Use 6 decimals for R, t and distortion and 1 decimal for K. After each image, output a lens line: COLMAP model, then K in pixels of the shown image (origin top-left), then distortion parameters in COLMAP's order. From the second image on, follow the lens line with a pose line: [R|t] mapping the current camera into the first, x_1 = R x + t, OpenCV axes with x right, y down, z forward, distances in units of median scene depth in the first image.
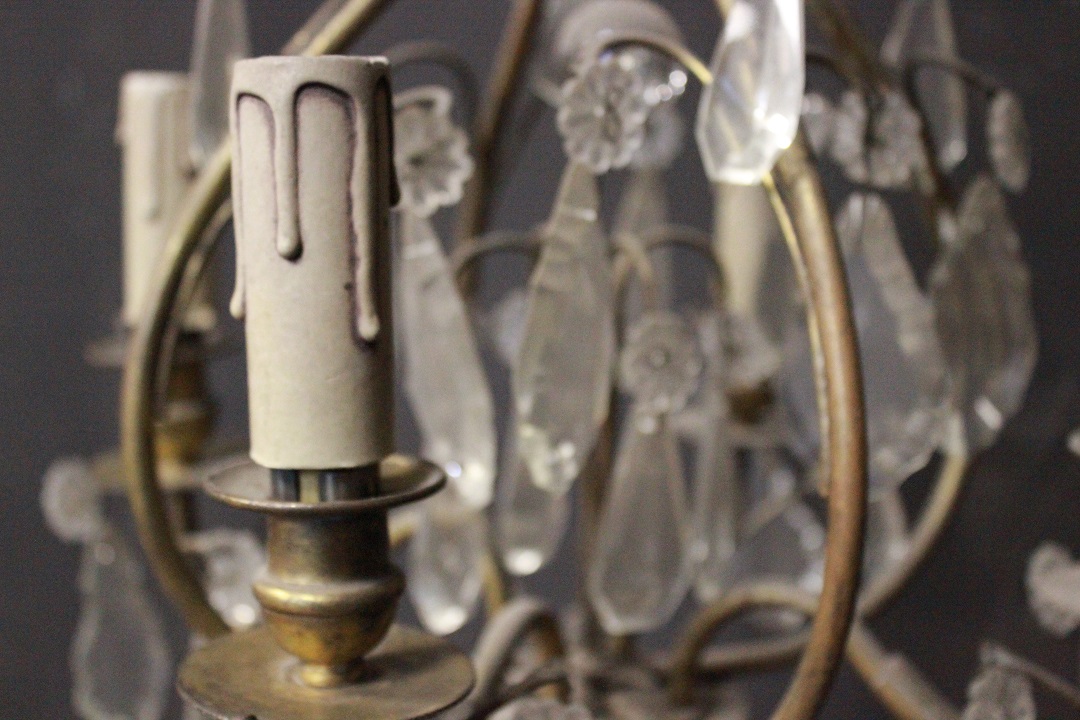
lens RADIAL K [[2025.0, 0, 540.0], [0, 2025.0, 360.0], [0, 0, 1]] dist [0.044914, 0.036244]
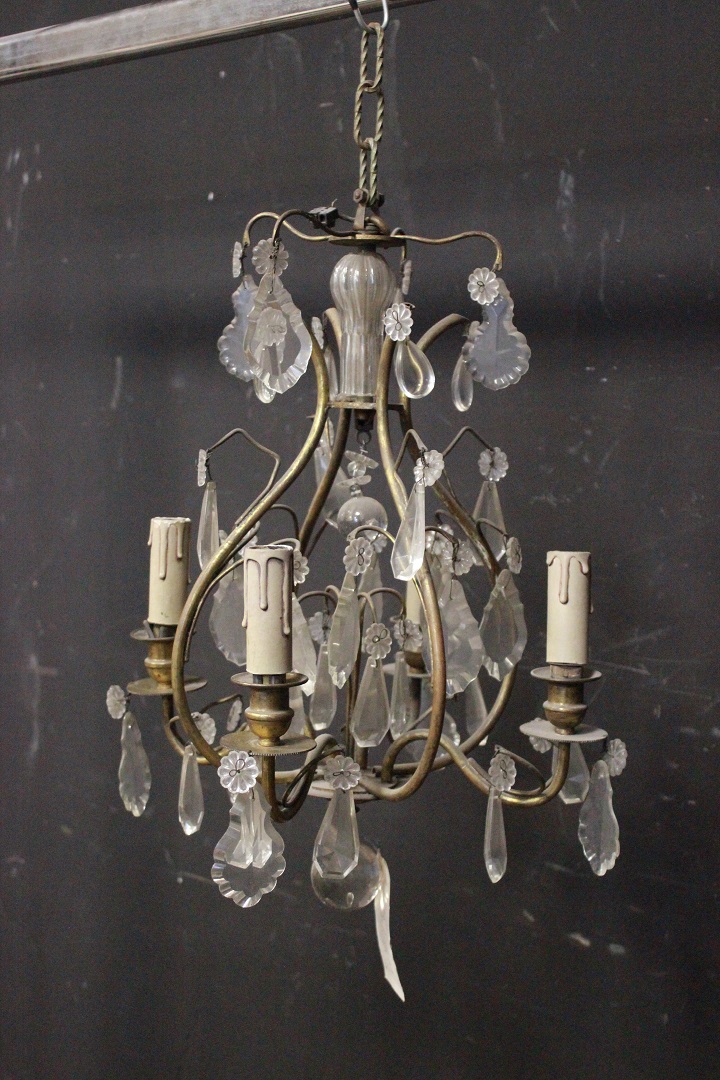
lens RADIAL K [[1053.4, 0, 360.0], [0, 1053.4, 540.0], [0, 0, 1]] dist [-0.020767, -0.004803]
pose [[0.999187, 0.009509, 0.039182, -0.024235], [-0.005848, 0.995694, -0.092514, -0.003613], [-0.039893, 0.092210, 0.994940, -0.491917]]
